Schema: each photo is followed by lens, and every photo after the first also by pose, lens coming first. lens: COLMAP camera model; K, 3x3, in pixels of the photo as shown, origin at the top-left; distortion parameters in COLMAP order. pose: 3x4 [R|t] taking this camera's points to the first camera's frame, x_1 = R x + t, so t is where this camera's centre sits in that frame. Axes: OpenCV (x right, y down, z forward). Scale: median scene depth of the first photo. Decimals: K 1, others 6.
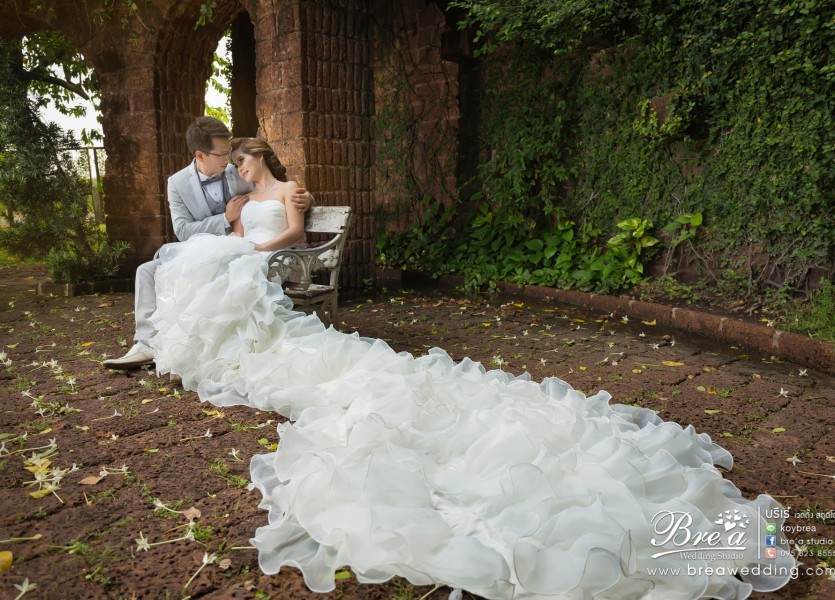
lens RADIAL K [[608.3, 0, 418.5], [0, 608.3, 292.6], [0, 0, 1]] dist [-0.009878, -0.022884]
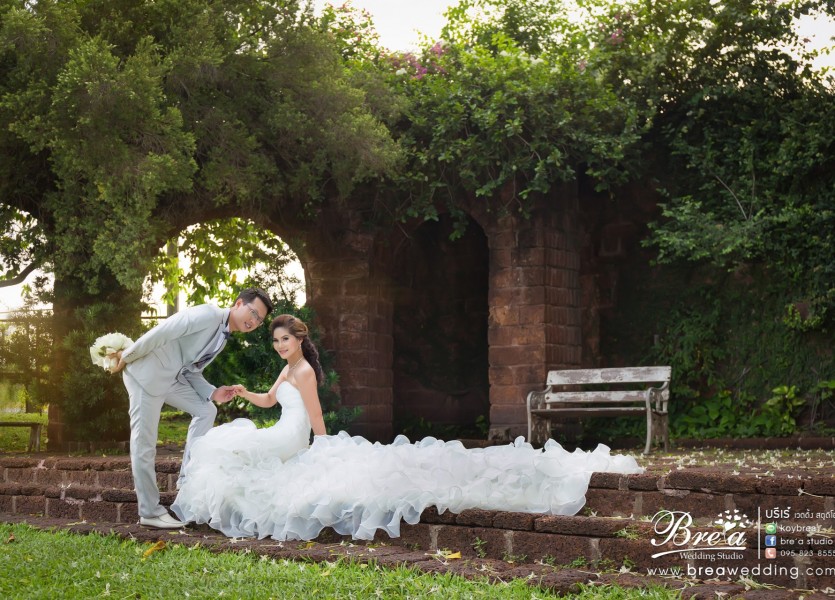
lens RADIAL K [[993.4, 0, 418.0], [0, 993.4, 299.5], [0, 0, 1]] dist [-0.043783, 0.000000]
pose [[0.988861, 0.023584, 0.146962, -0.778923], [0.015120, 0.966344, -0.256810, 0.244423], [-0.148073, 0.256171, 0.955223, -1.034632]]
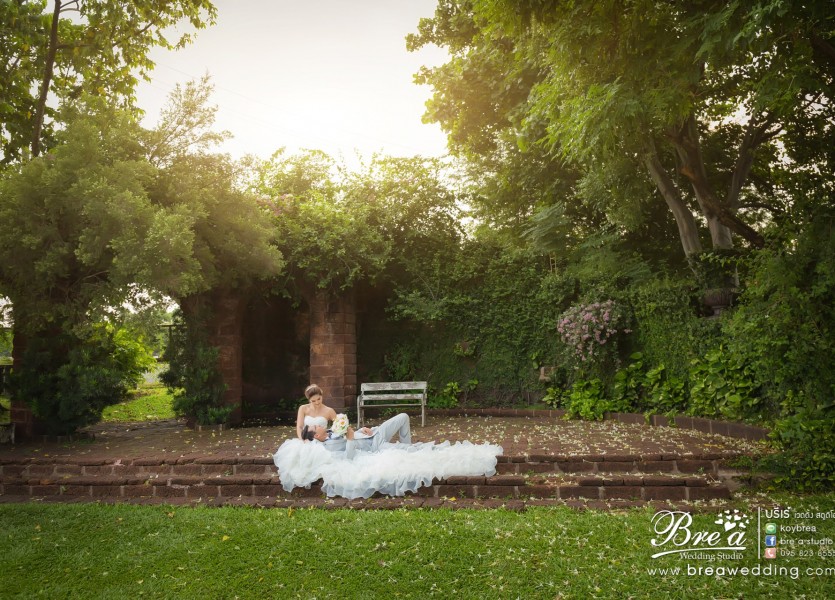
lens RADIAL K [[608.3, 0, 420.7], [0, 608.3, 297.2], [0, 0, 1]] dist [-0.009878, -0.022884]
pose [[0.802934, 0.051851, 0.593808, -1.426545], [0.103435, 0.968975, -0.224473, 0.110745], [-0.587025, 0.241657, 0.772660, -1.165008]]
